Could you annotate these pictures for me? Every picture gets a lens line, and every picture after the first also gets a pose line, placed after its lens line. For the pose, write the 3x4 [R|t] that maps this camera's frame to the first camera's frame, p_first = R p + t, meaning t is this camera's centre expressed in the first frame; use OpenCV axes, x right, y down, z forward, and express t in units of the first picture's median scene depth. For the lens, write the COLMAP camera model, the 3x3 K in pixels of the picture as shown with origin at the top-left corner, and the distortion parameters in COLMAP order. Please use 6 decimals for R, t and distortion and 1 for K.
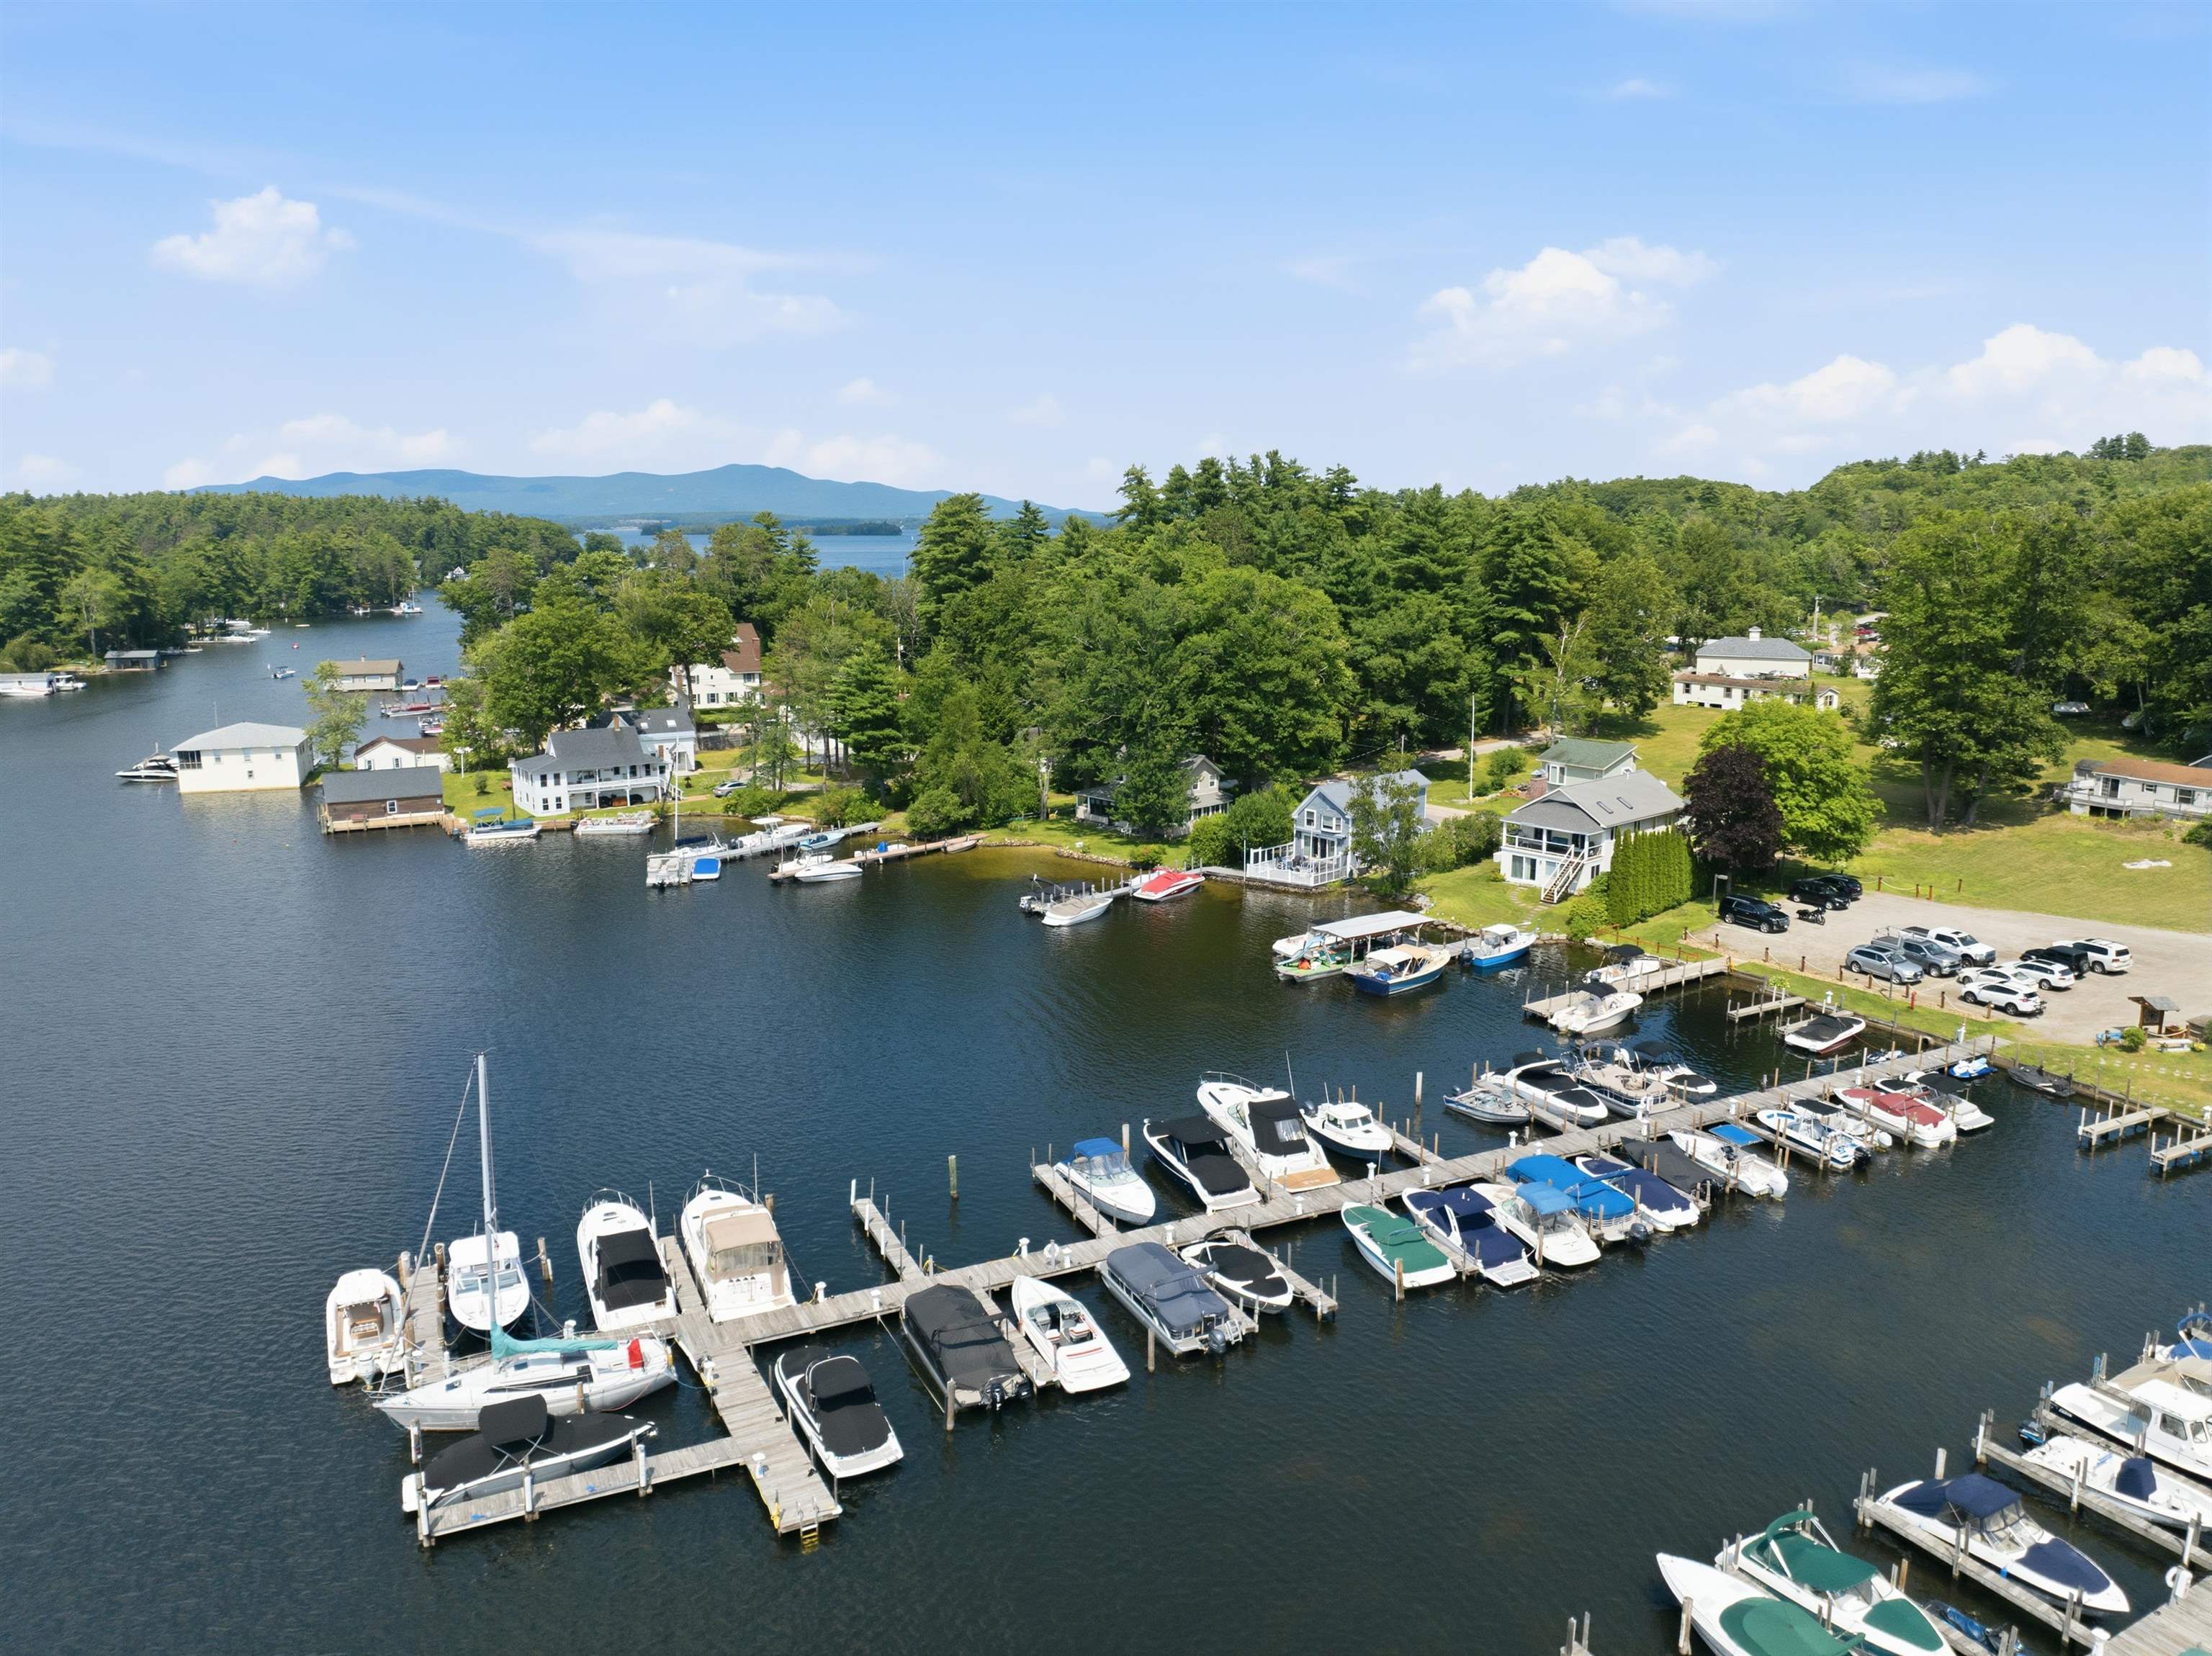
lens RADIAL K [[1560.6, 0, 1115.4], [0, 1560.6, 821.6], [0, 0, 1]] dist [-0.035298, -0.003820]
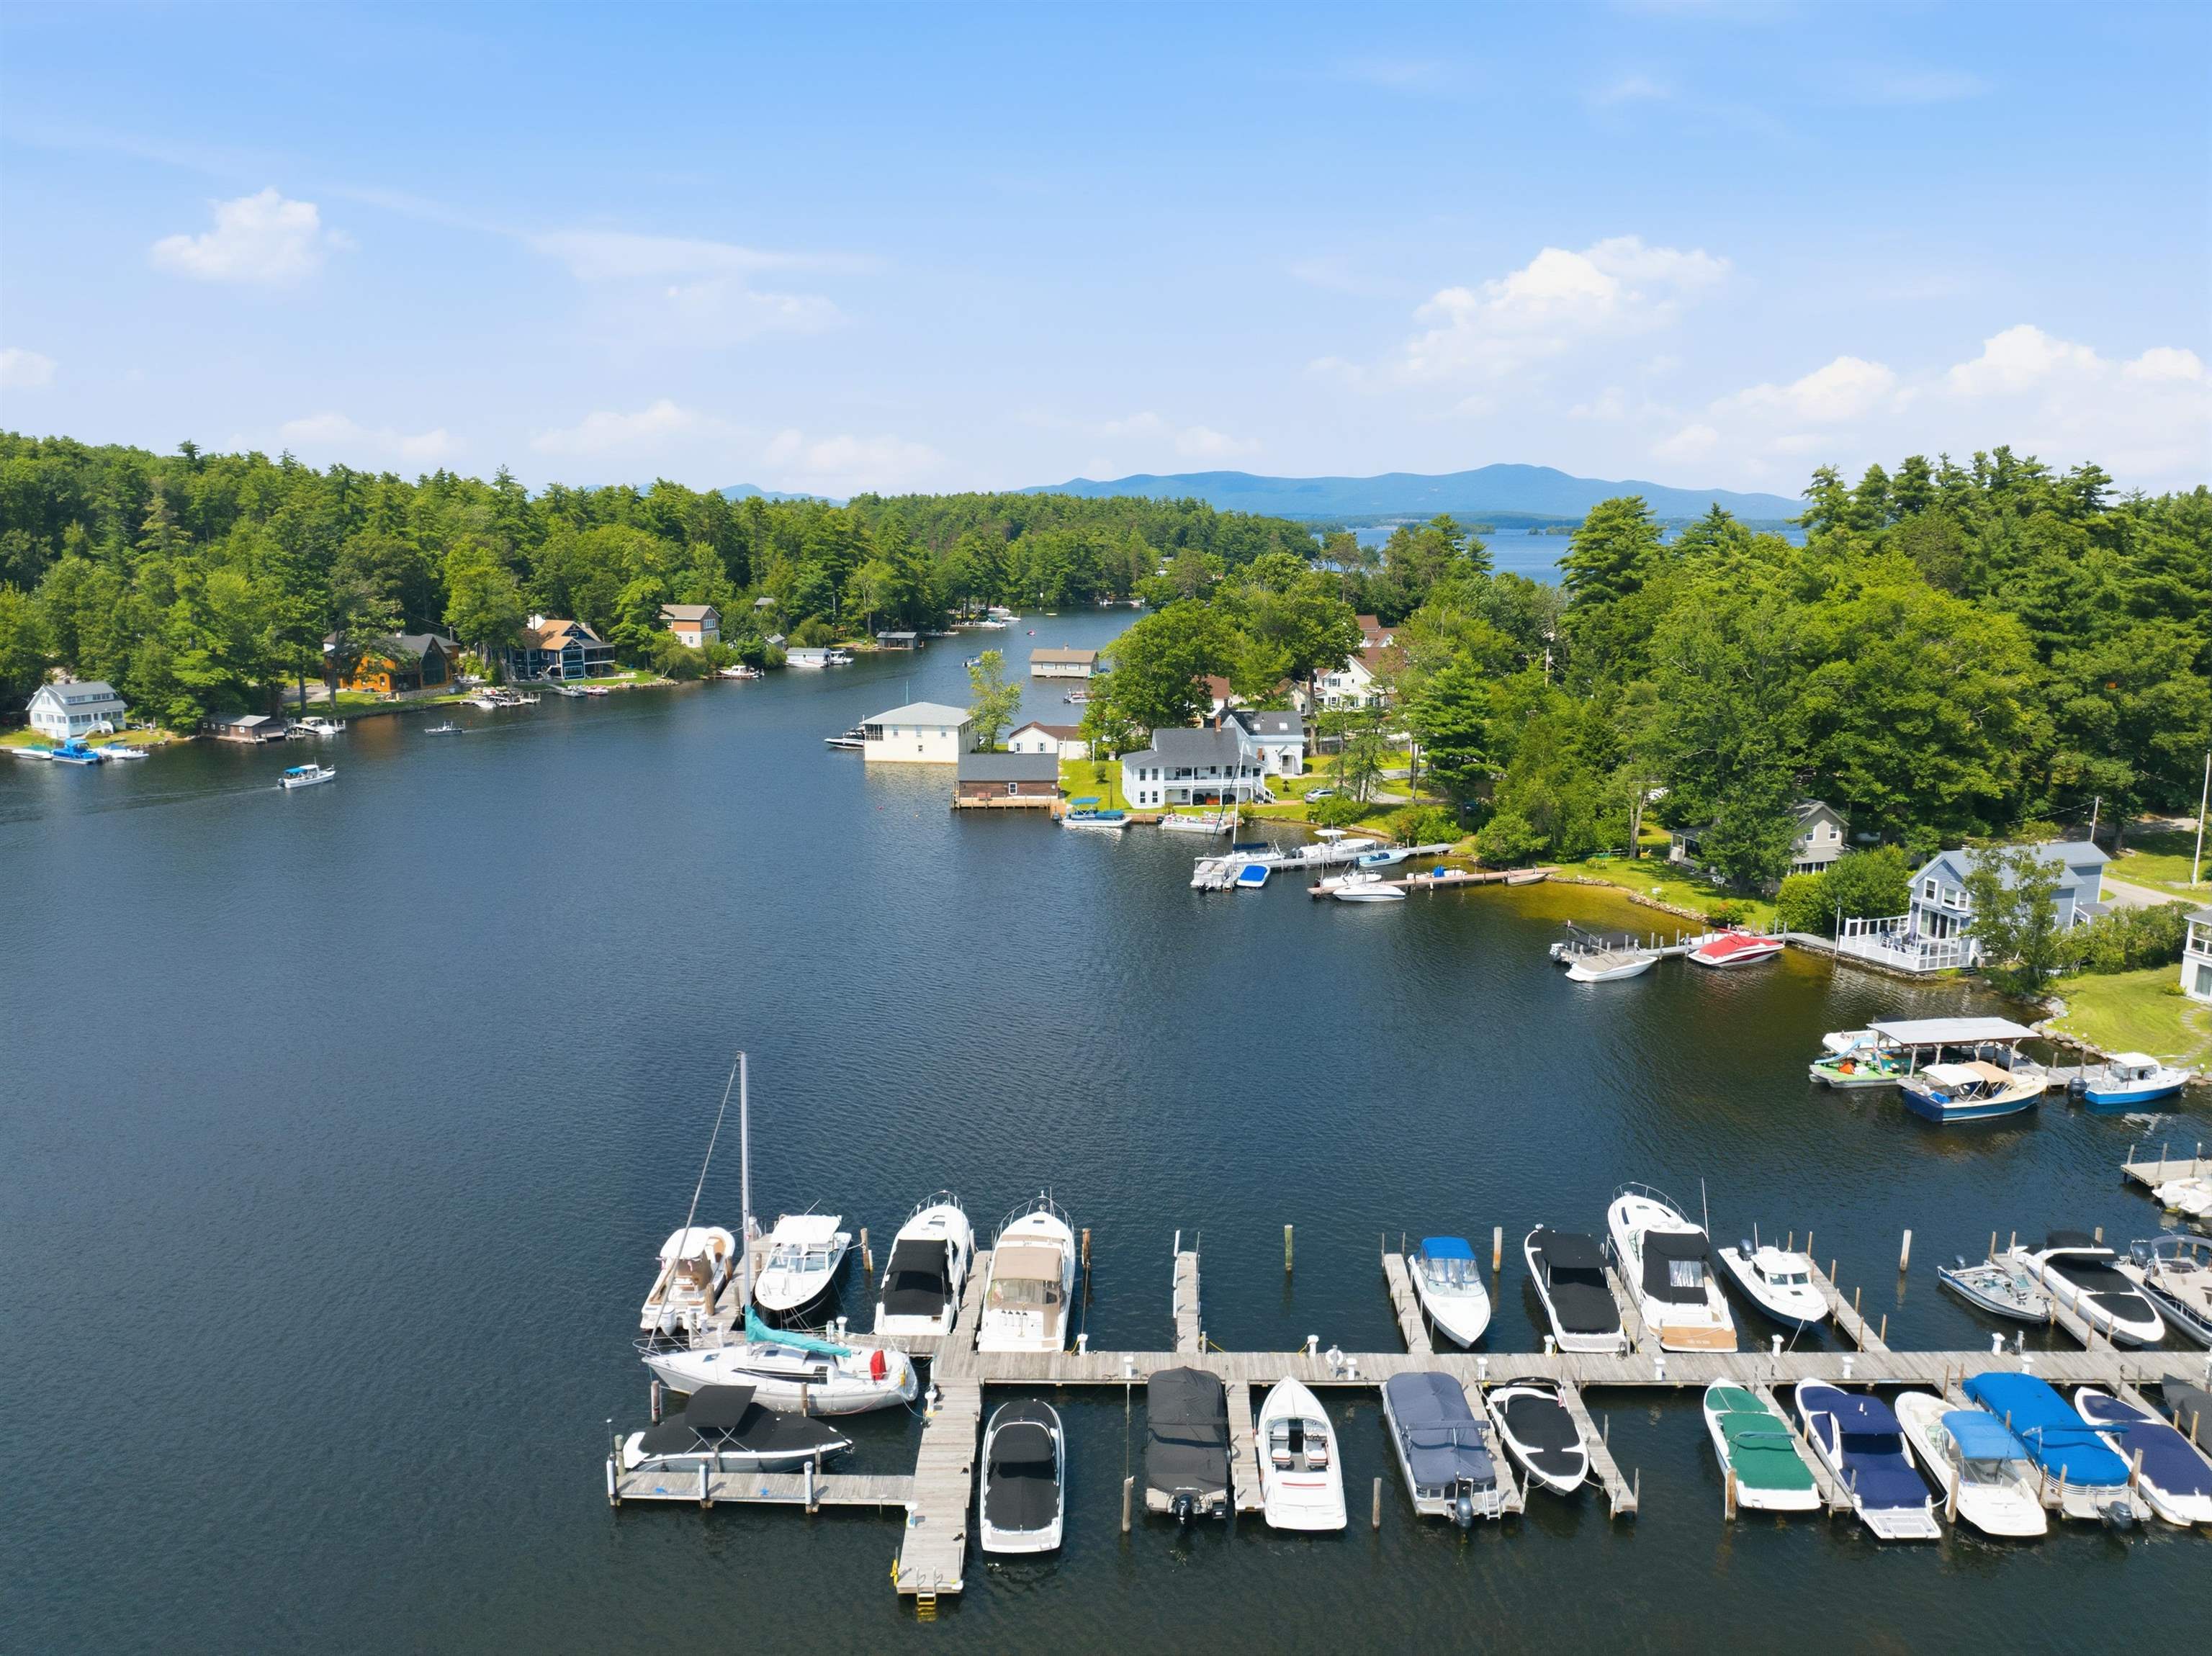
lens RADIAL K [[1560.6, 0, 1115.4], [0, 1560.6, 821.6], [0, 0, 1]] dist [-0.035298, -0.003820]
pose [[0.890106, 0.085755, -0.447613, 0.097587], [-0.085697, 0.996112, 0.020425, -0.016579], [0.447625, 0.020179, 0.893994, 0.062905]]
